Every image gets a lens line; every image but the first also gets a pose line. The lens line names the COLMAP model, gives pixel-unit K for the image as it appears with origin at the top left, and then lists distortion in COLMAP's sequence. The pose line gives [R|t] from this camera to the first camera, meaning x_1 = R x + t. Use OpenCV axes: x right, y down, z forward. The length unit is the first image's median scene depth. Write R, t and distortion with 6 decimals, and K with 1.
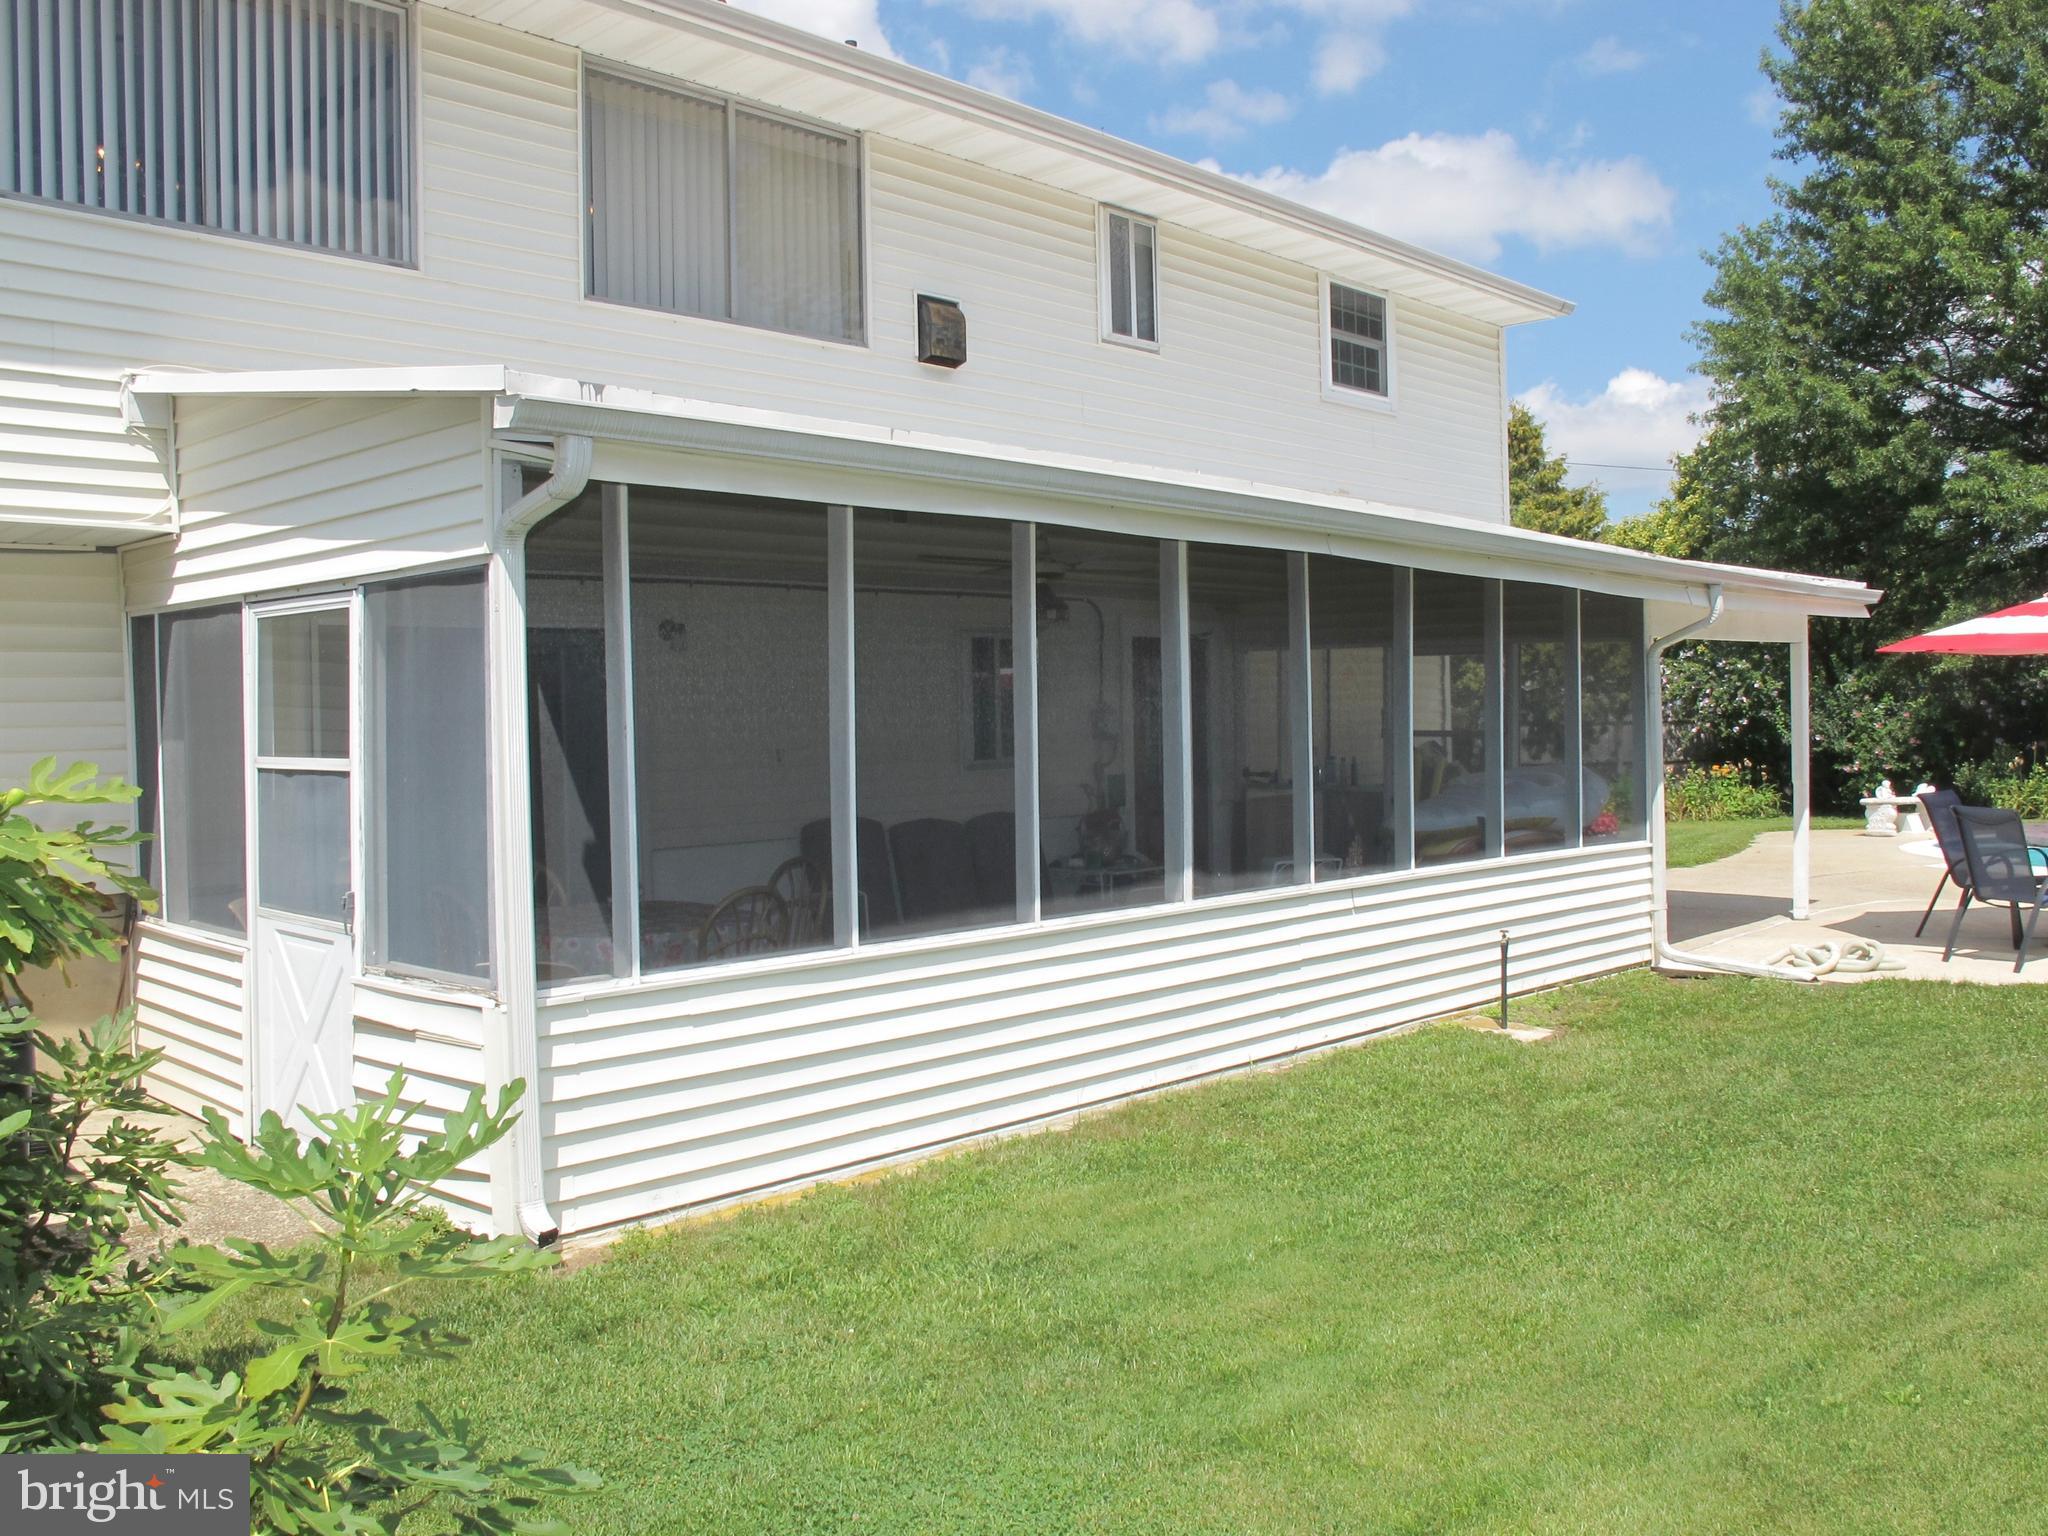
lens RADIAL K [[1715.6, 0, 1035.9], [0, 1715.6, 792.7], [0, 0, 1]] dist [-0.134259, 0.084821]
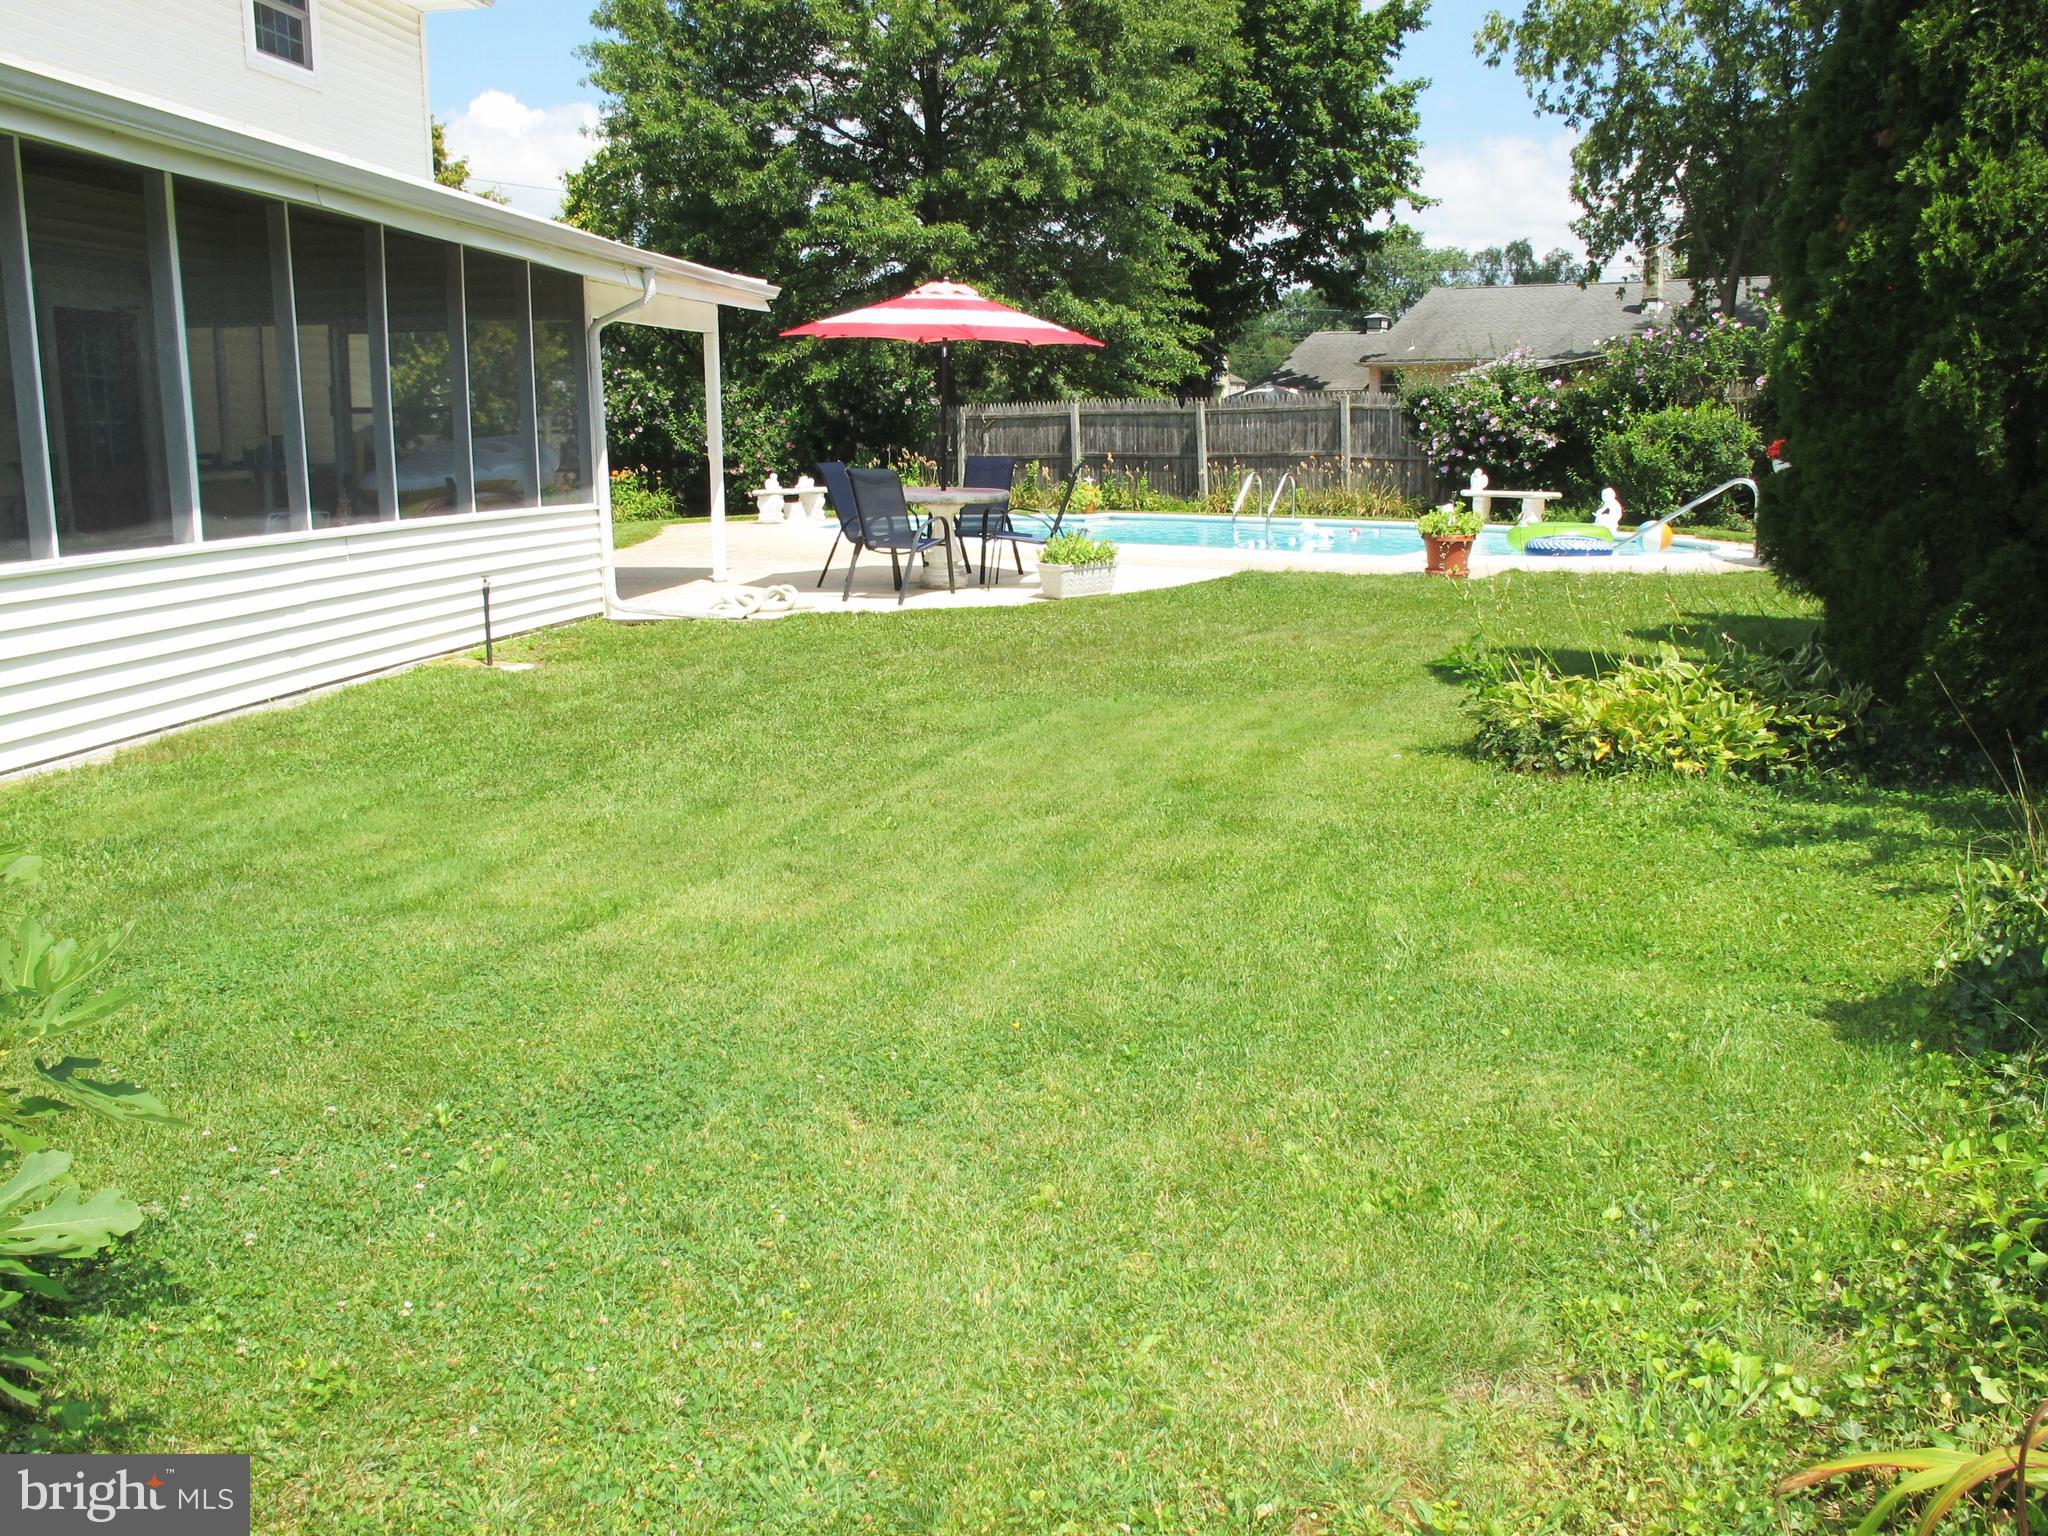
lens RADIAL K [[1715.6, 0, 1023.6], [0, 1715.6, 773.9], [0, 0, 1]] dist [-0.134259, 0.084821]
pose [[0.808707, -0.102854, 0.579150, -0.030415], [0.016425, 0.988158, 0.152556, 0.016649], [-0.587983, -0.113860, 0.800820, -0.030865]]
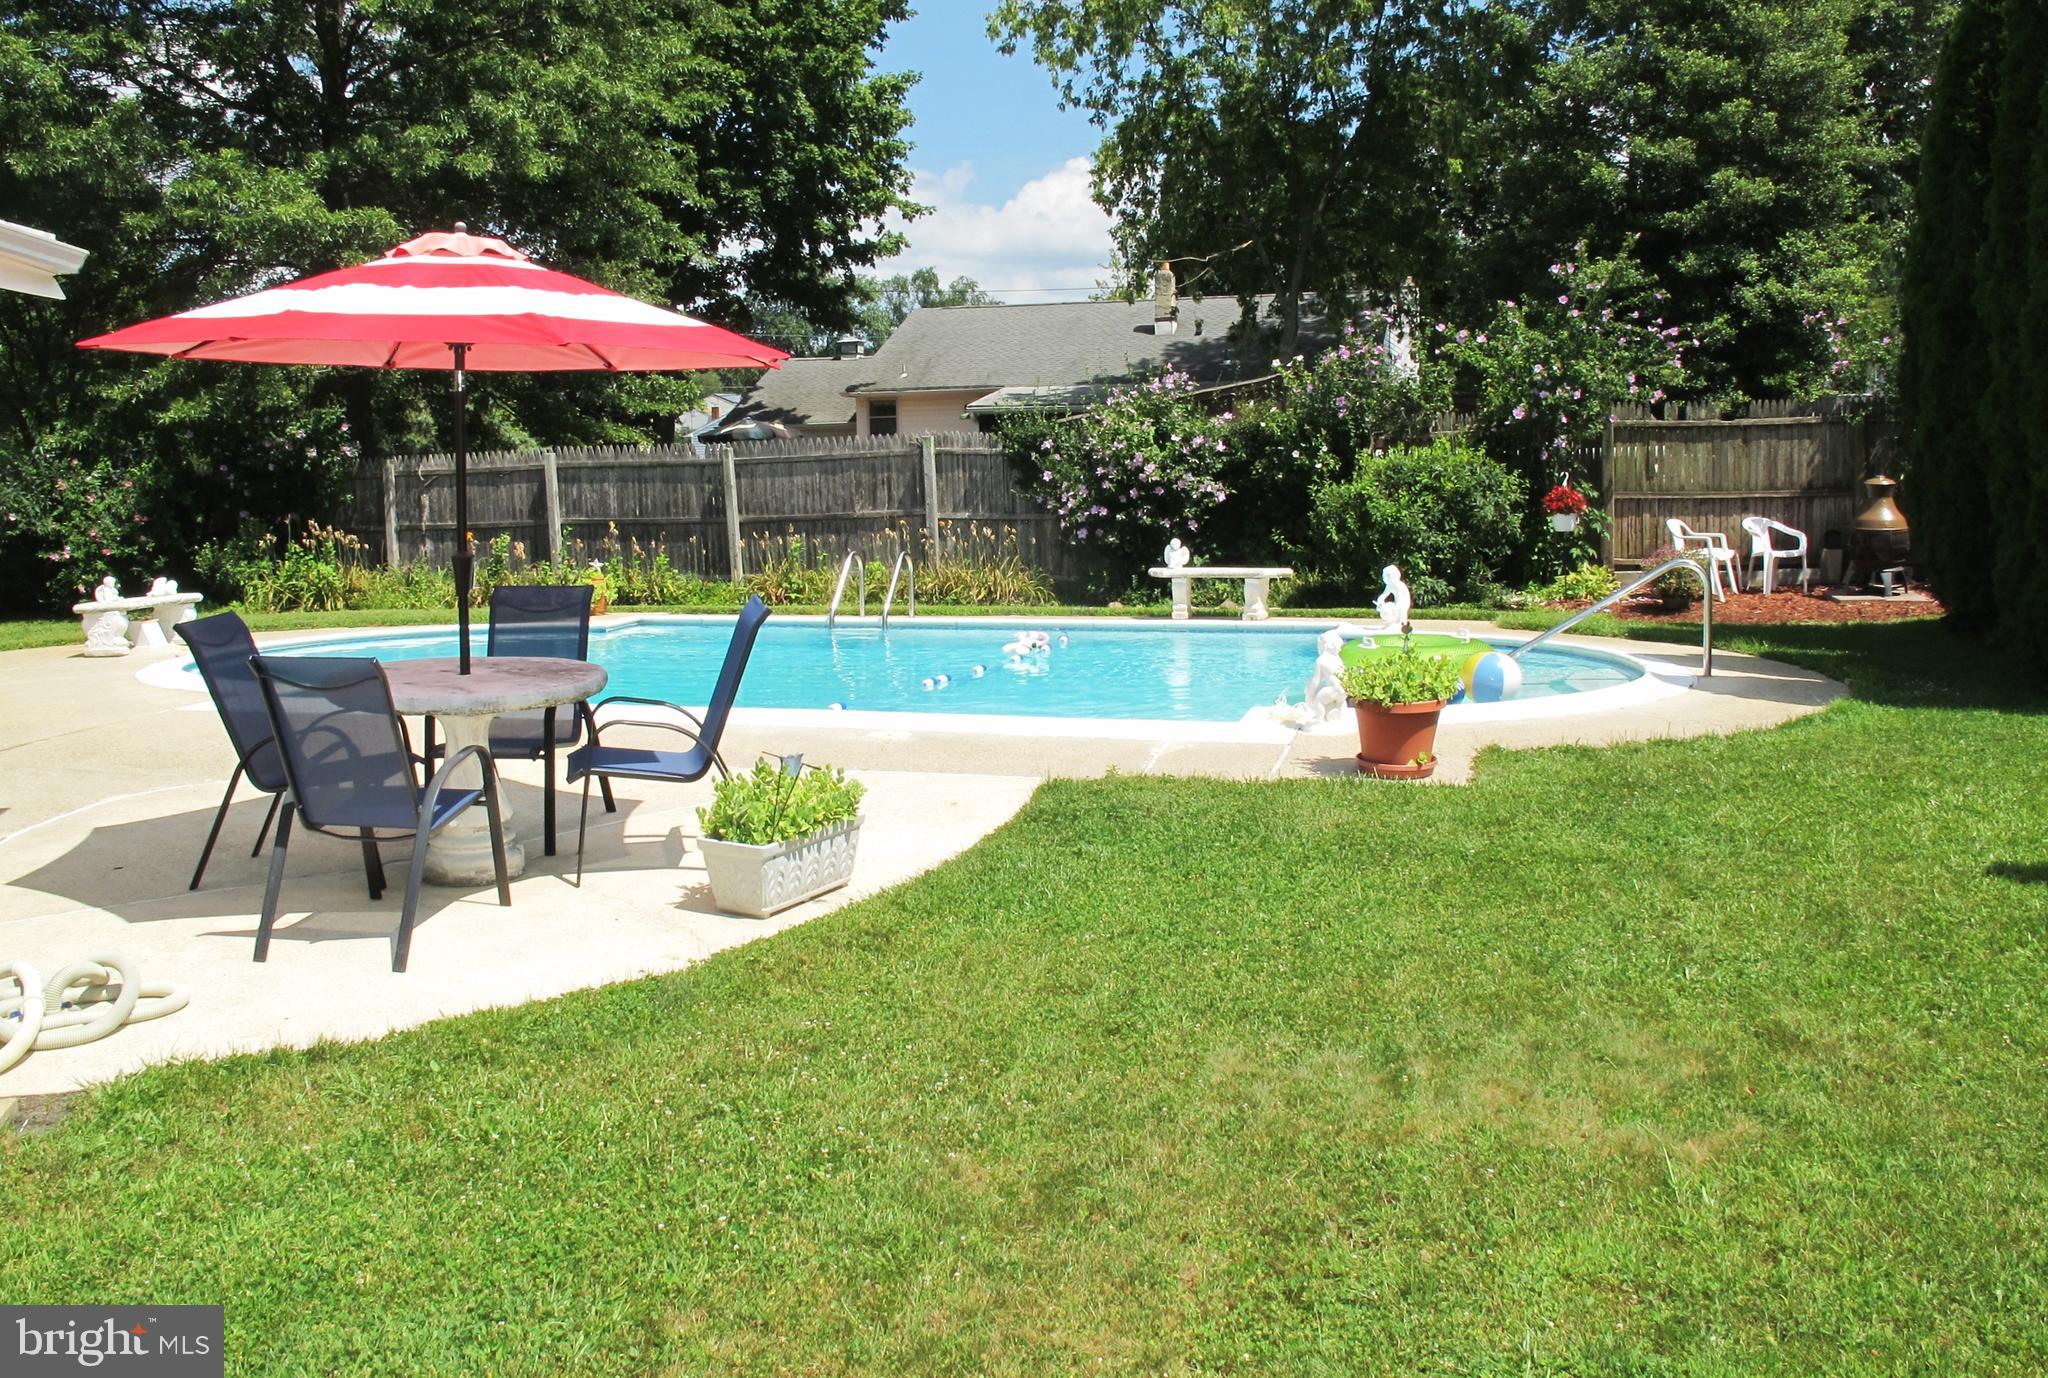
lens RADIAL K [[1783.5, 0, 1050.4], [0, 1783.5, 639.3], [0, 0, 1]] dist [-0.150353, 0.102547]
pose [[0.561597, -0.076816, 0.823838, 0.109339], [0.042670, 0.997045, 0.063878, -0.008575], [-0.826310, -0.000720, 0.563215, 0.214803]]
